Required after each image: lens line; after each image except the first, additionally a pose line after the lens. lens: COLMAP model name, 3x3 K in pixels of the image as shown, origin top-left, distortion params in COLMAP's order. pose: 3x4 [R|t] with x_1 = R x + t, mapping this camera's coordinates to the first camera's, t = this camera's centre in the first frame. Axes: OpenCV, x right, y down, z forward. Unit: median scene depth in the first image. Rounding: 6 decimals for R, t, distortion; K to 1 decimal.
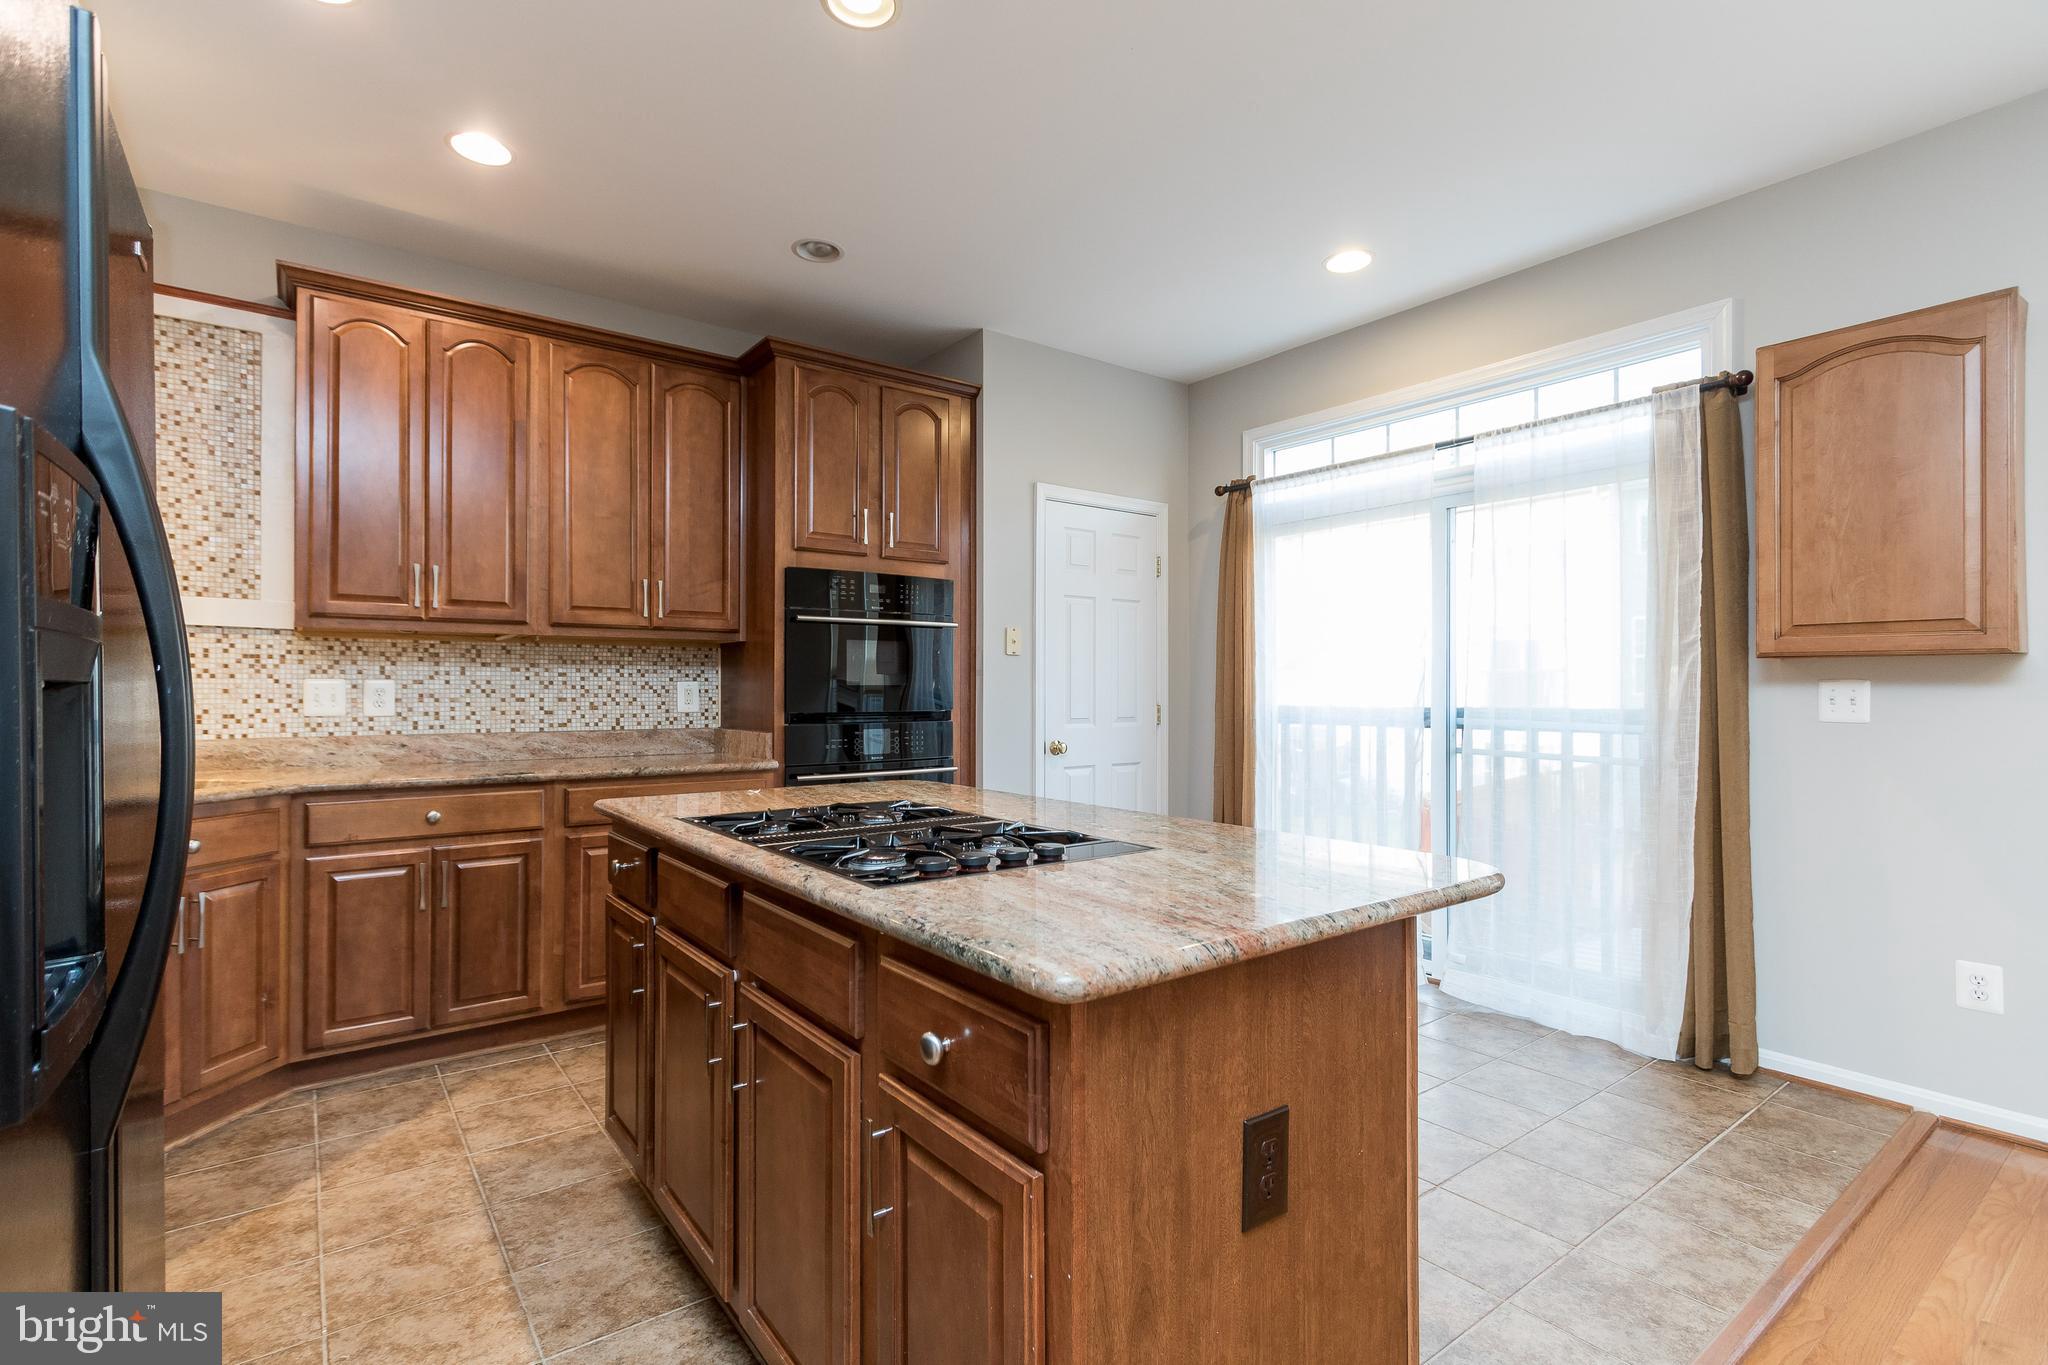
lens RADIAL K [[940.2, 0, 983.7], [0, 940.2, 687.0], [0, 0, 1]] dist [0.005085, -0.001621]
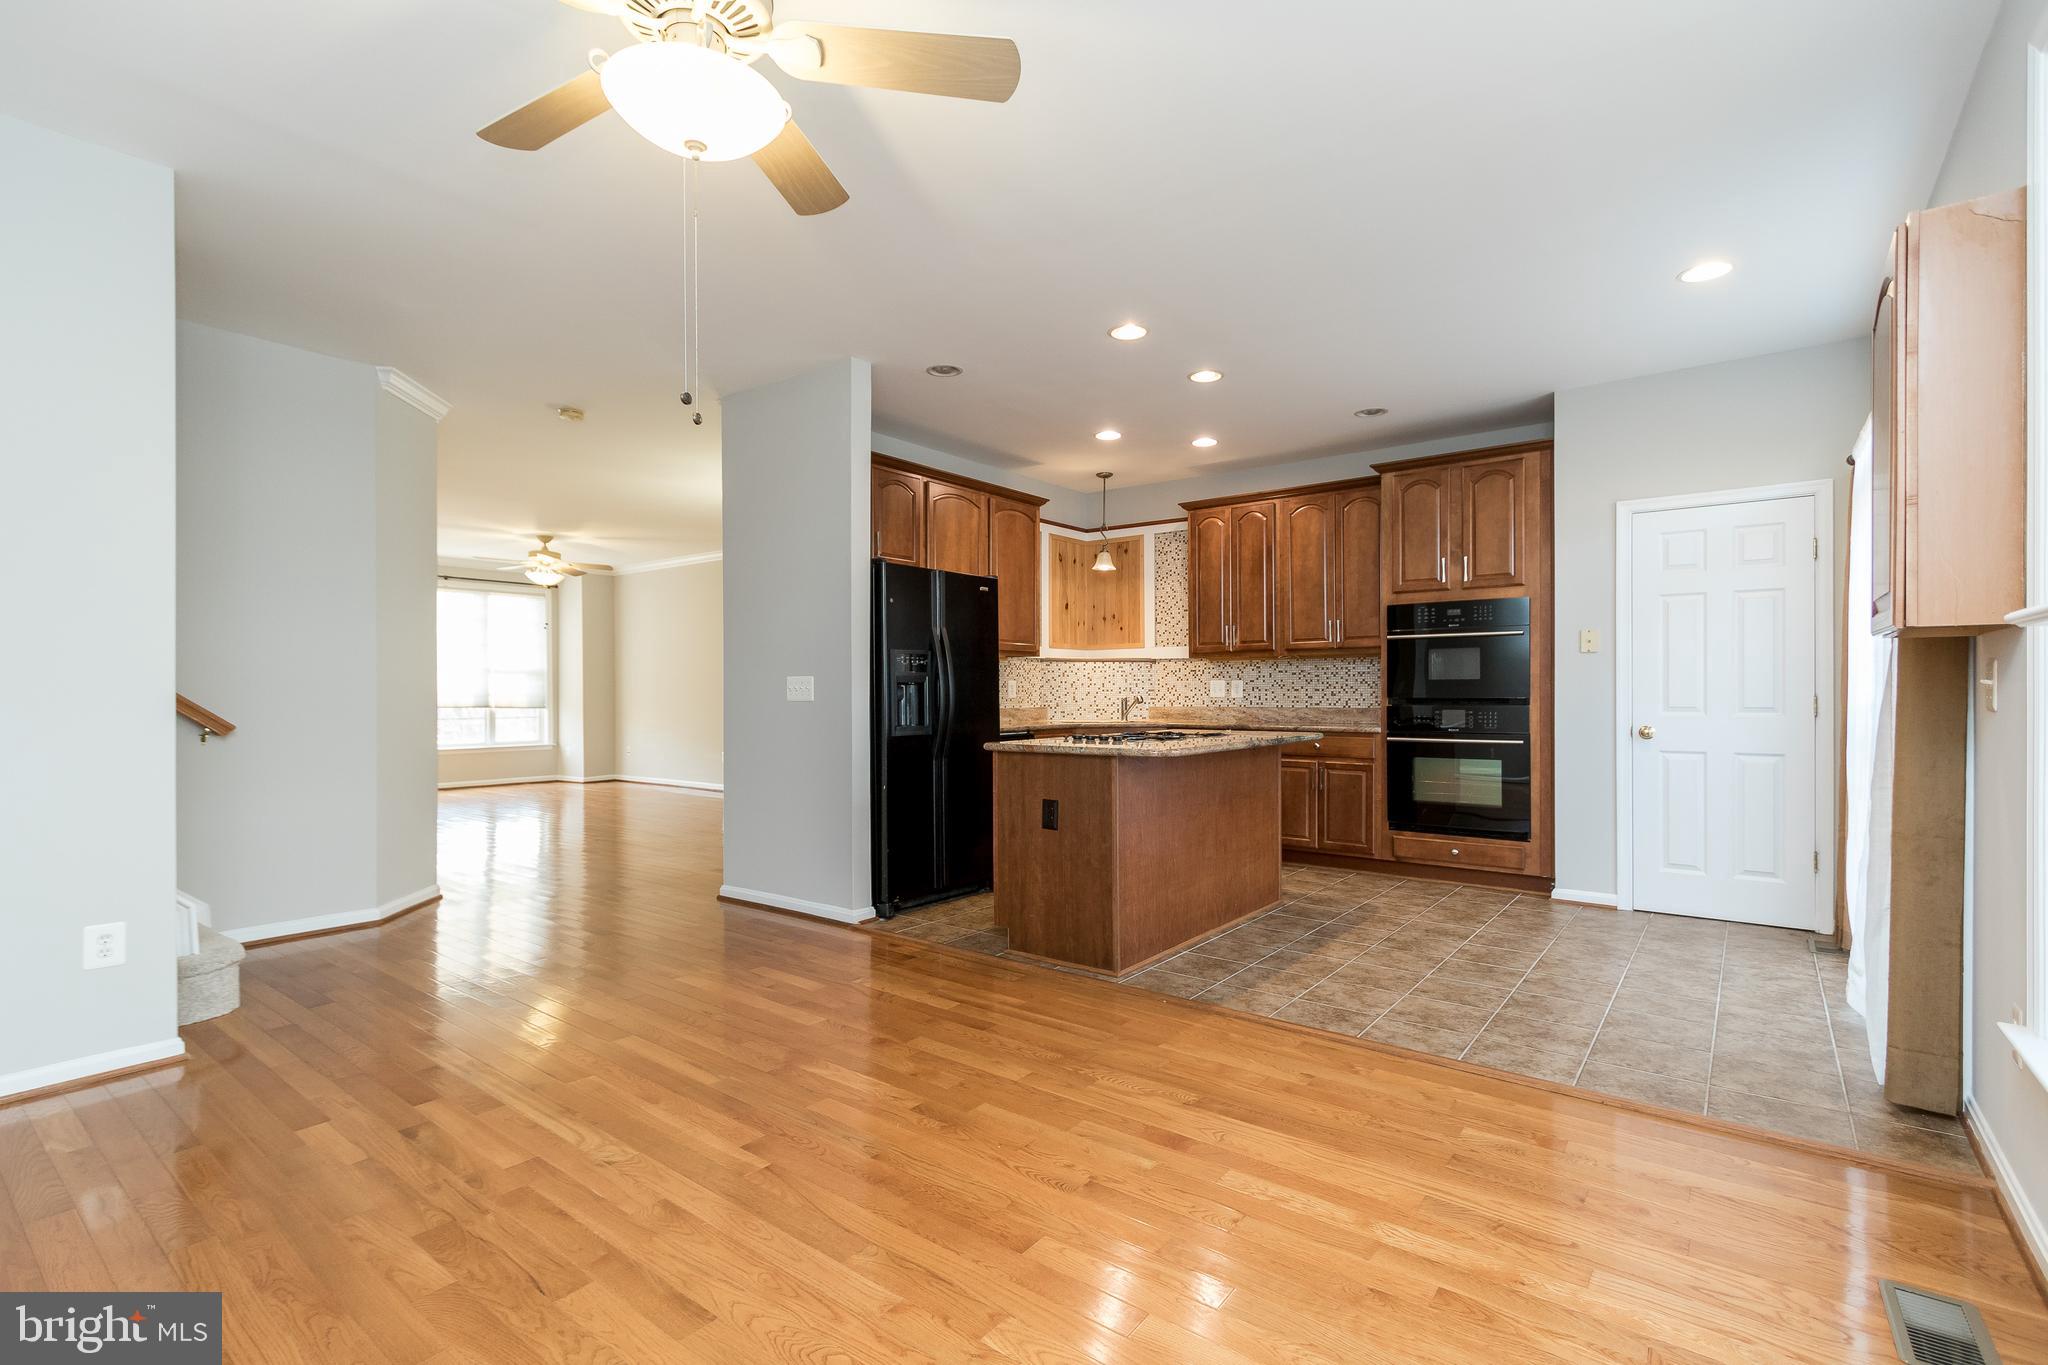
lens RADIAL K [[940.2, 0, 1016.2], [0, 940.2, 695.1], [0, 0, 1]] dist [0.005085, -0.001621]
pose [[0.276961, 0.003424, -0.960875, 1.391818], [0.008233, 0.999948, 0.005936, 0.009864], [0.960846, -0.009555, 0.276918, -0.047048]]
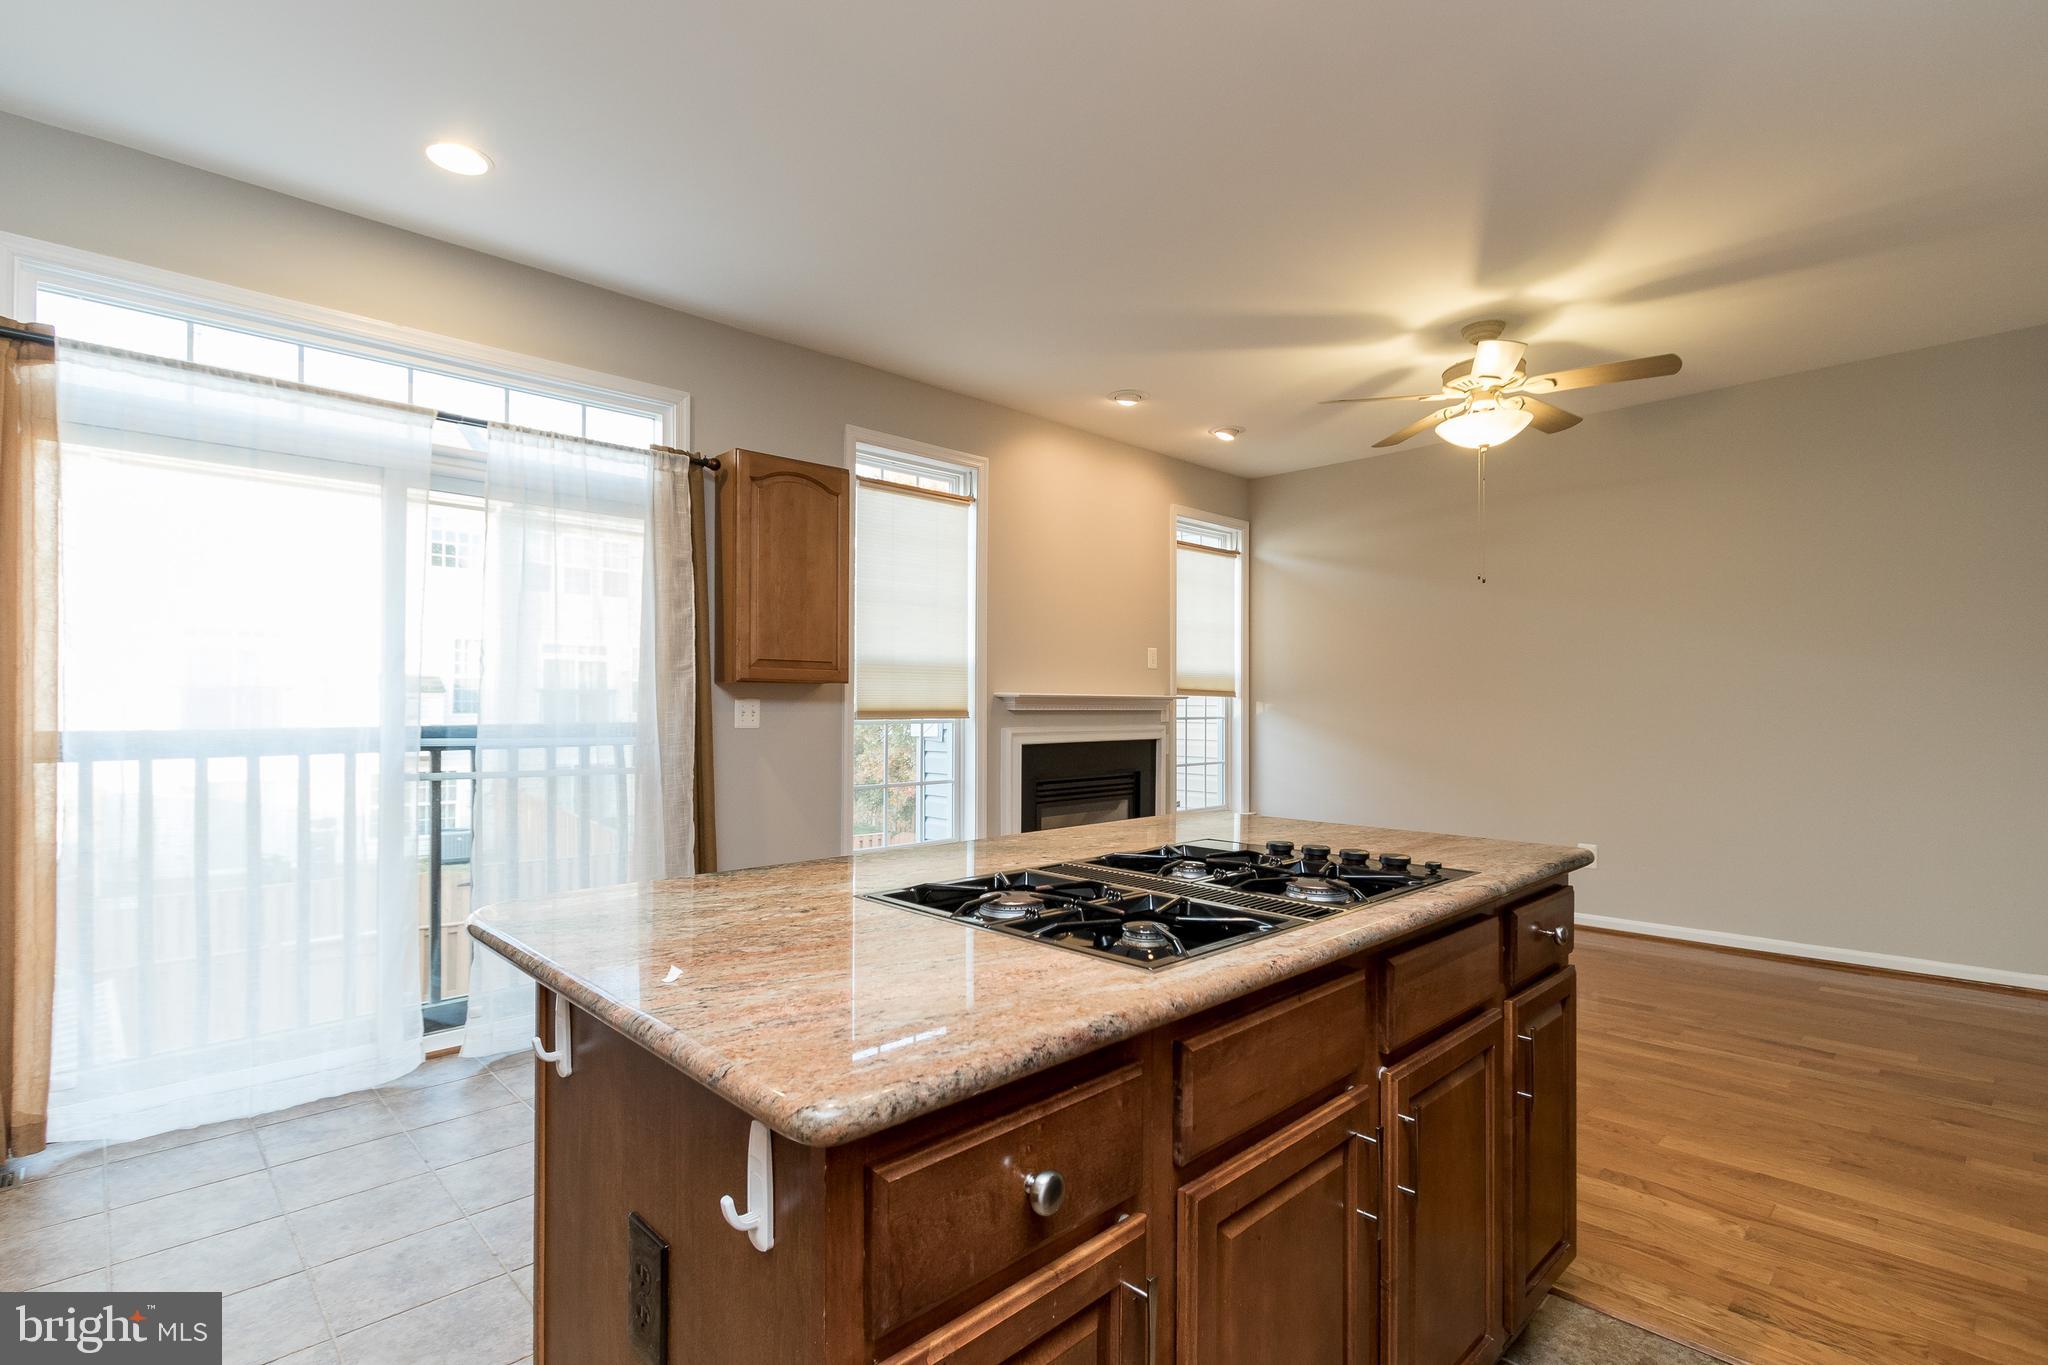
lens RADIAL K [[940.2, 0, 1044.5], [0, 940.2, 690.0], [0, 0, 1]] dist [0.005085, -0.001621]
pose [[-0.154977, 0.008647, 0.987880, -0.532913], [-0.006698, 0.999930, -0.009803, -0.008249], [-0.987895, -0.008136, -0.154908, 0.745008]]
